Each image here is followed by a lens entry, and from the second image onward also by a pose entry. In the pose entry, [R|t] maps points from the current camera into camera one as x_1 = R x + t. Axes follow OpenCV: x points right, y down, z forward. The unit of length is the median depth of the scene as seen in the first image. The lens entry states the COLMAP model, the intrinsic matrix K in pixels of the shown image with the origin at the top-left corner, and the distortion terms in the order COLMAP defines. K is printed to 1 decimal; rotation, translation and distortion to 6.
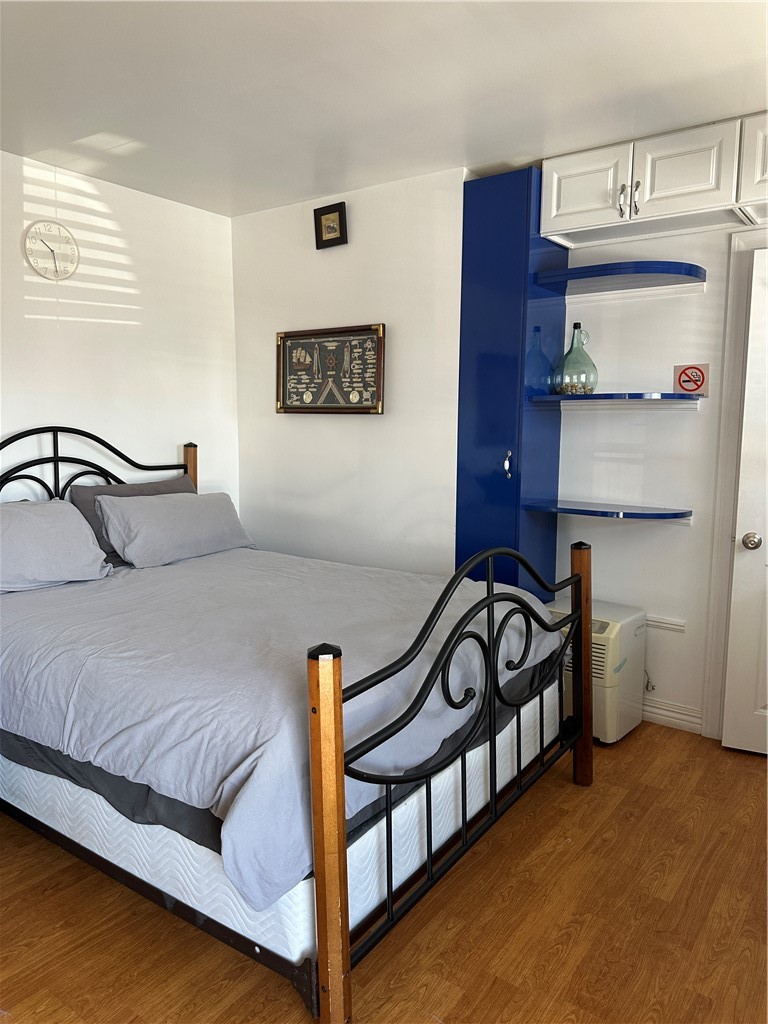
lens RADIAL K [[723.6, 0, 390.9], [0, 723.6, 516.8], [0, 0, 1]] dist [0.042044, -0.051068]
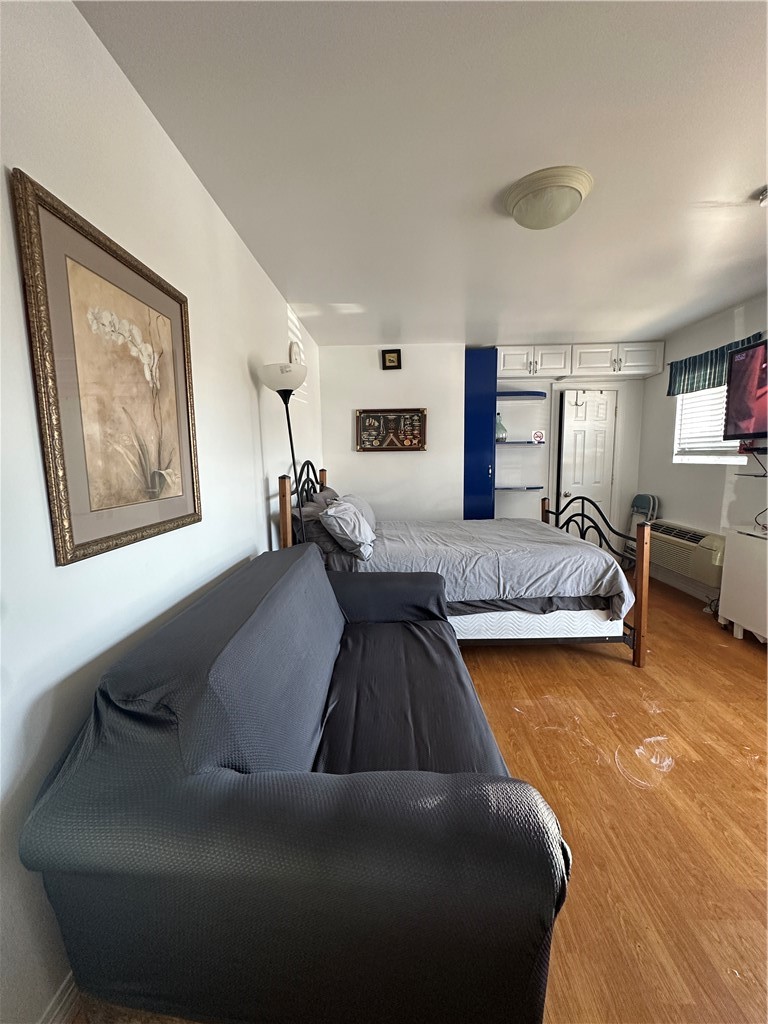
lens RADIAL K [[413.3, 0, 379.6], [0, 413.3, 508.3], [0, 0, 1]] dist [-0.004248, 0.000022]
pose [[0.831612, -0.086183, 0.548629, -0.788017], [0.093929, 0.995480, 0.014000, -0.003407], [-0.547356, 0.039890, 0.835949, 0.066994]]
